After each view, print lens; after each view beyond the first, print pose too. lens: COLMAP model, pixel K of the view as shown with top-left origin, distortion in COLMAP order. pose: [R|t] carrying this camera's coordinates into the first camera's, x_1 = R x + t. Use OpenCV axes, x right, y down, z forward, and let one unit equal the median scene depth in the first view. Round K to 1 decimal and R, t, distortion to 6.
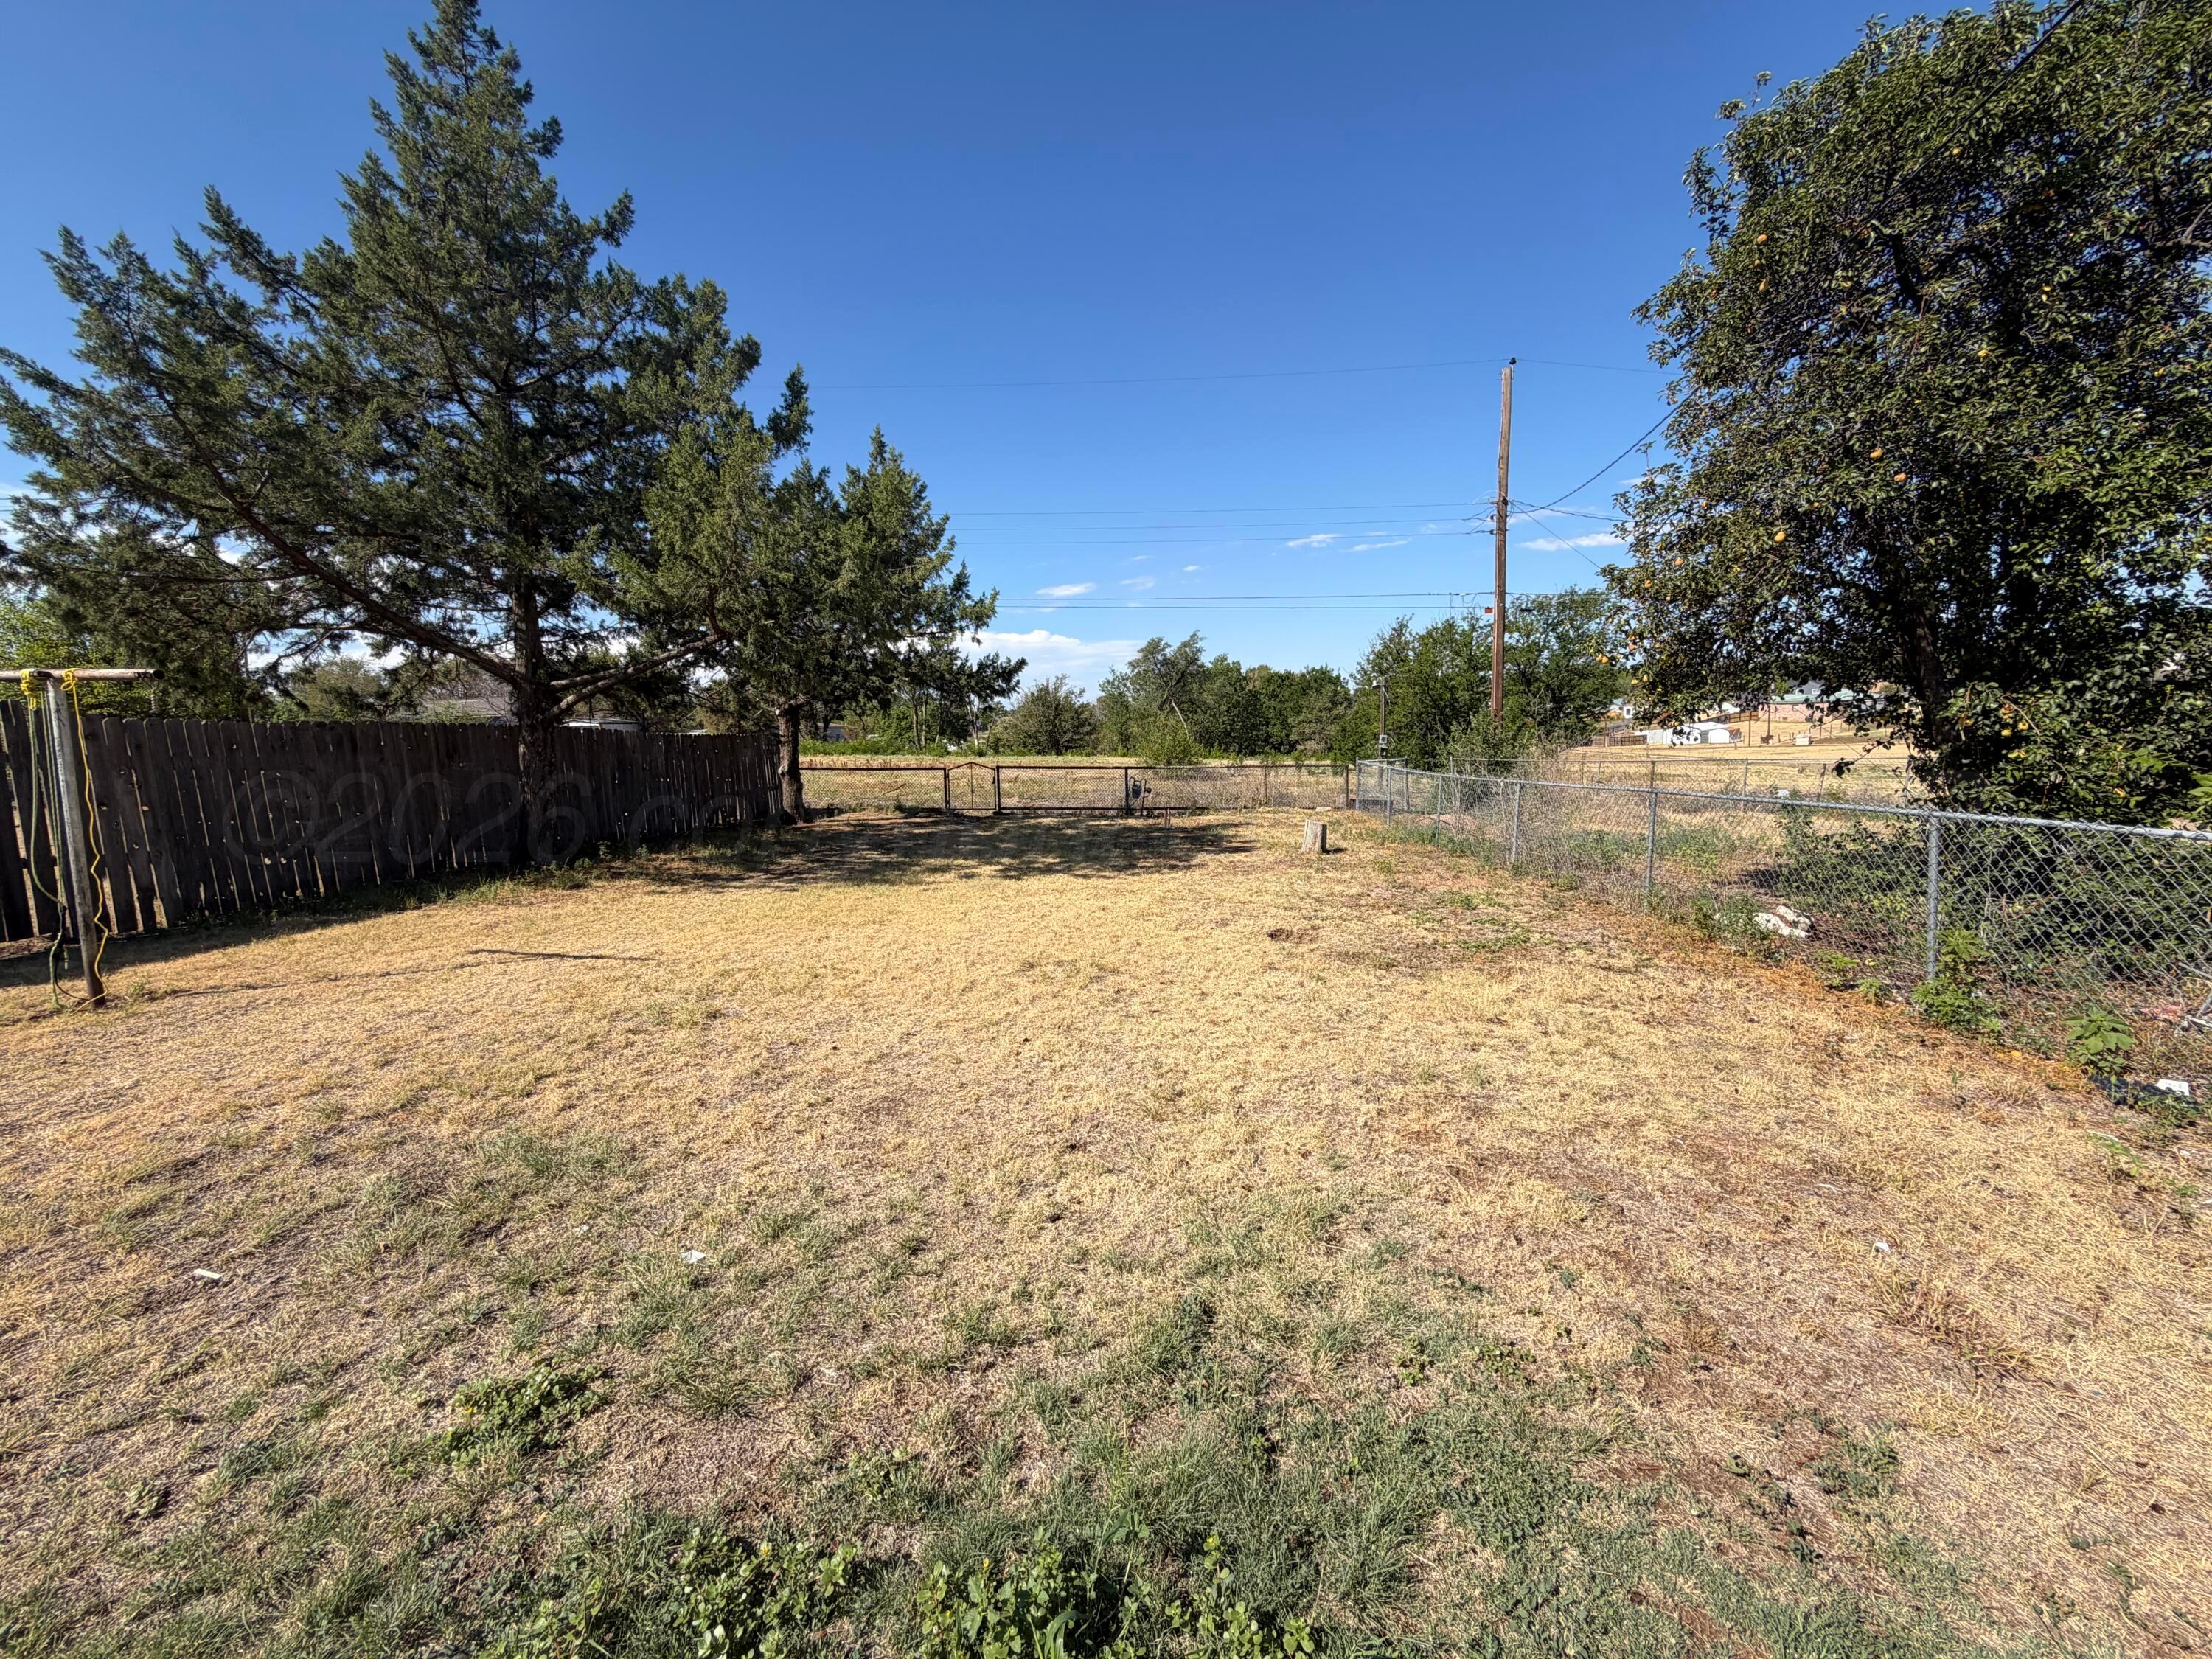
lens RADIAL K [[880.8, 0, 1097.7], [0, 880.8, 829.8], [0, 0, 1]] dist [-0.001060, -0.000341]
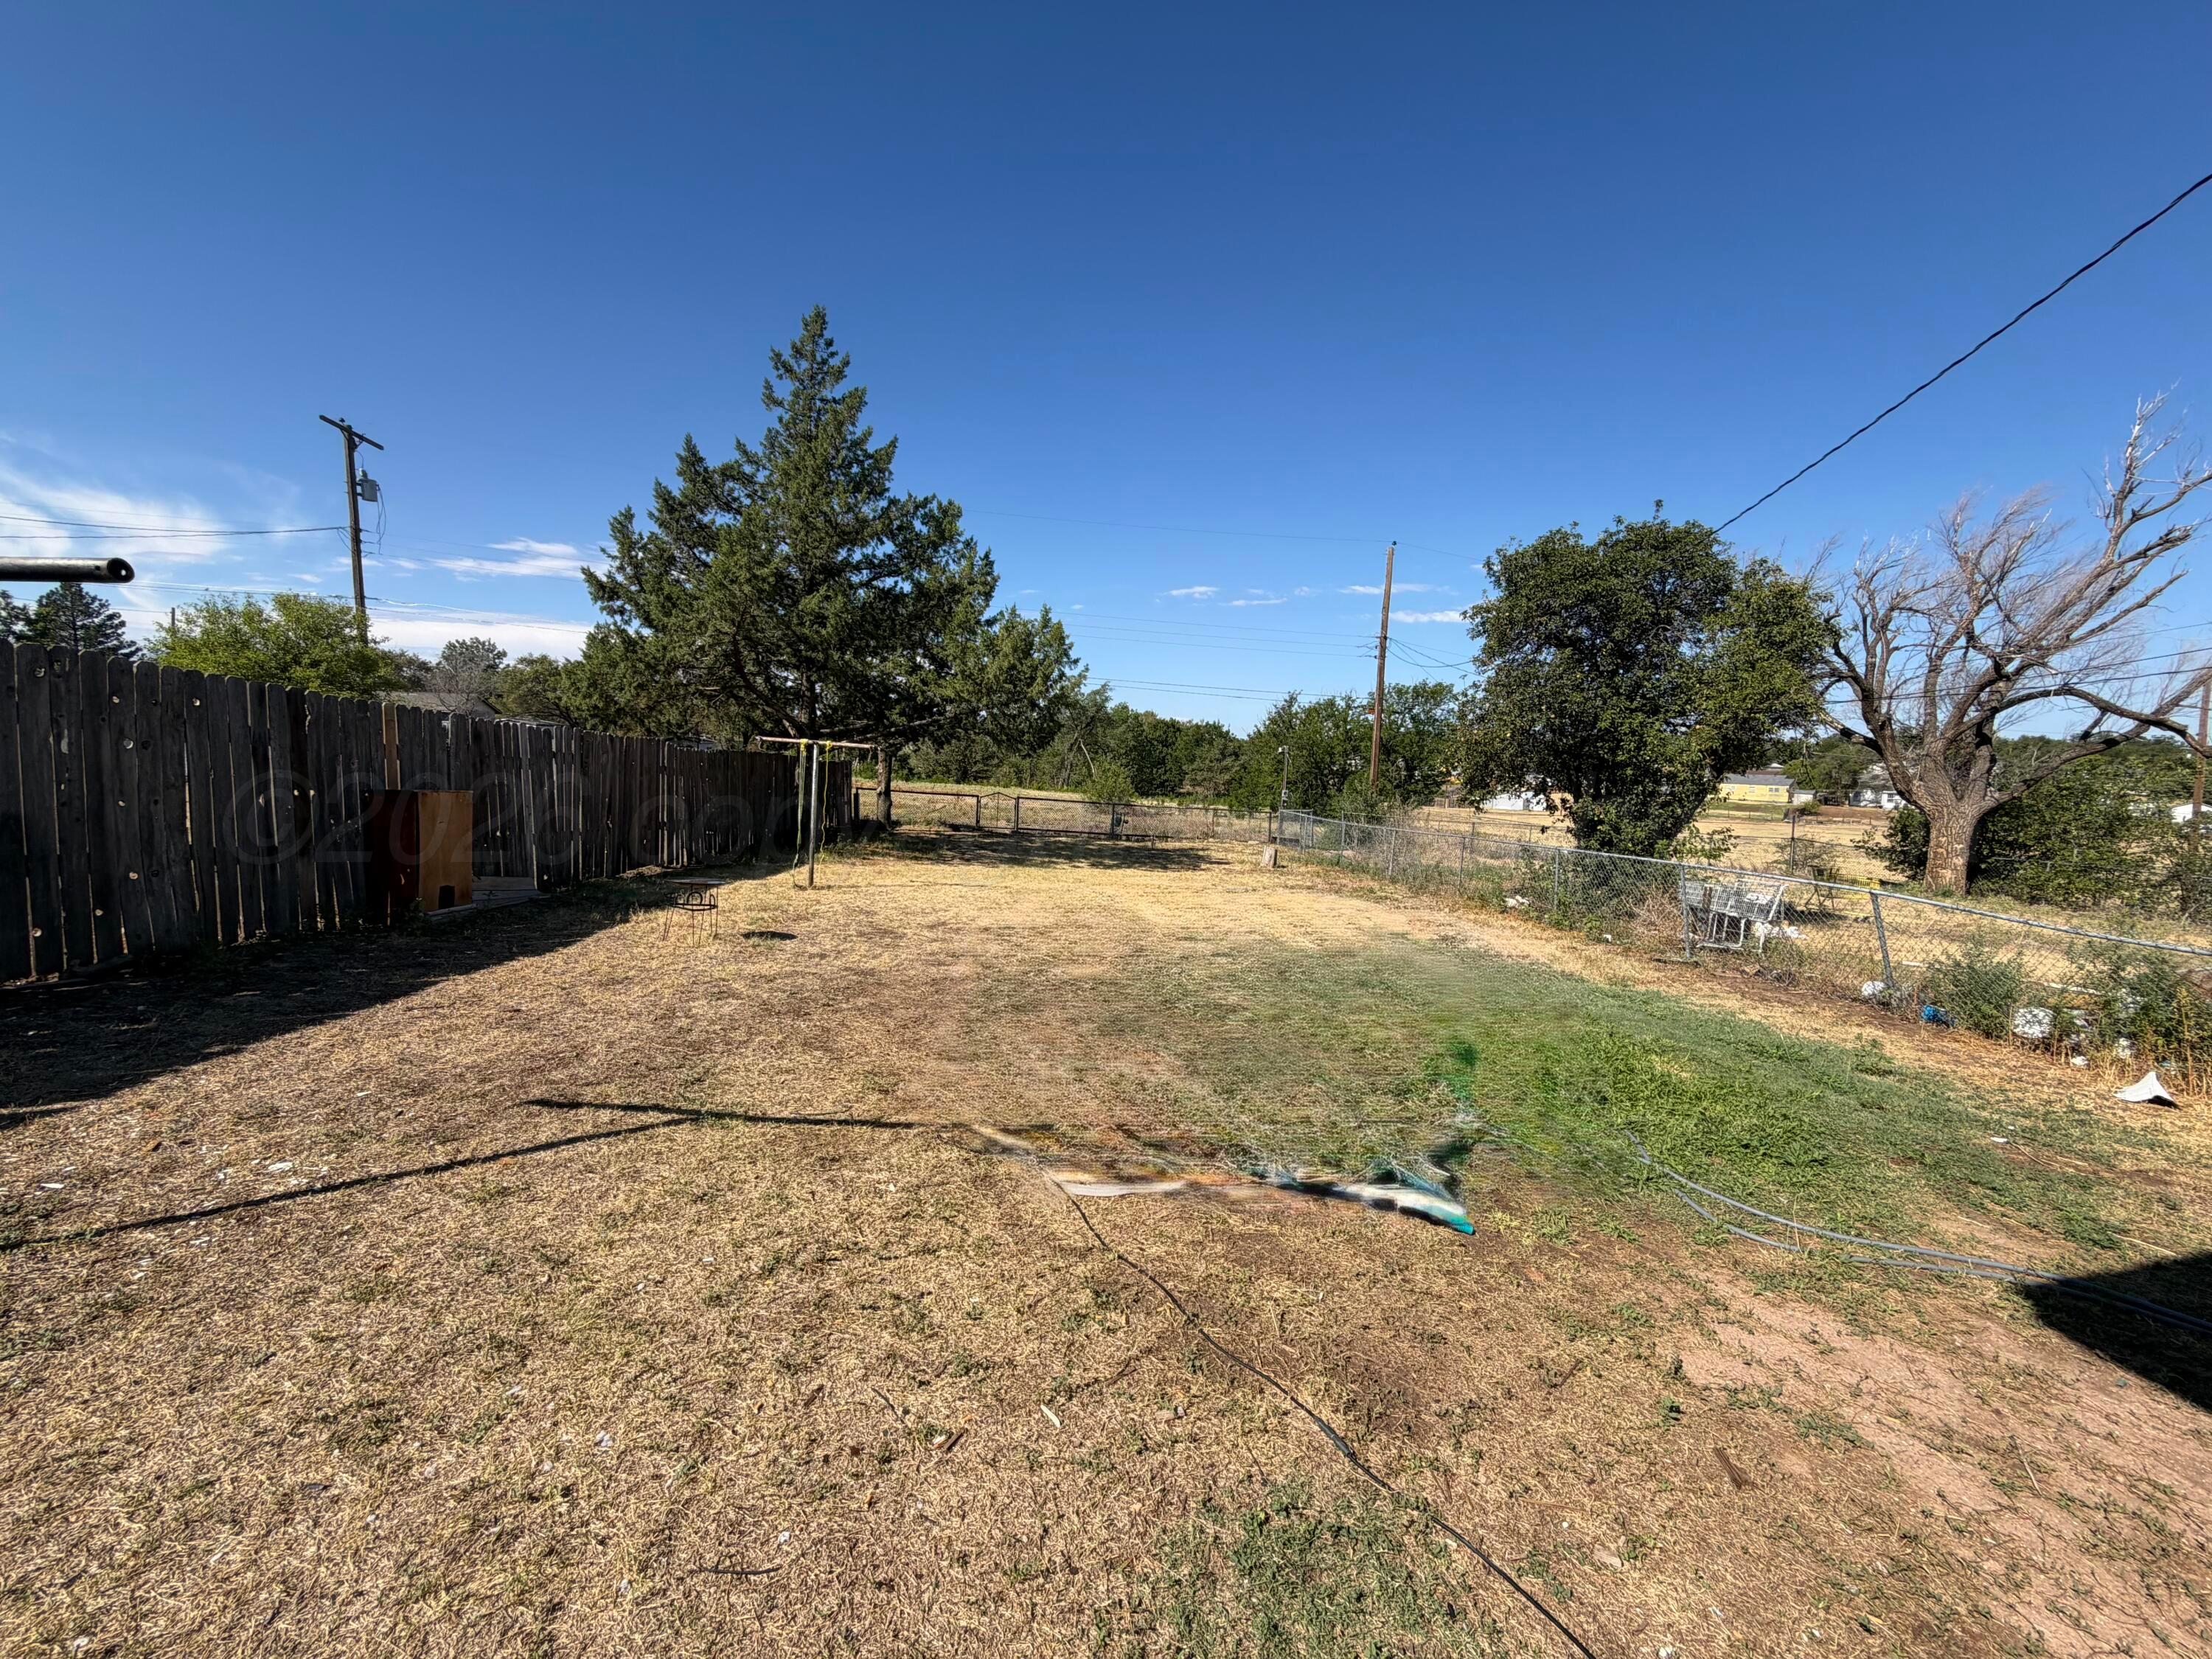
lens RADIAL K [[880.8, 0, 1108.4], [0, 880.8, 826.9], [0, 0, 1]] dist [-0.001060, -0.000341]
pose [[0.985913, 0.058087, 0.156848, -0.184154], [-0.051650, 0.997659, -0.044814, 0.025110], [-0.159084, 0.036082, 0.986605, -0.325638]]
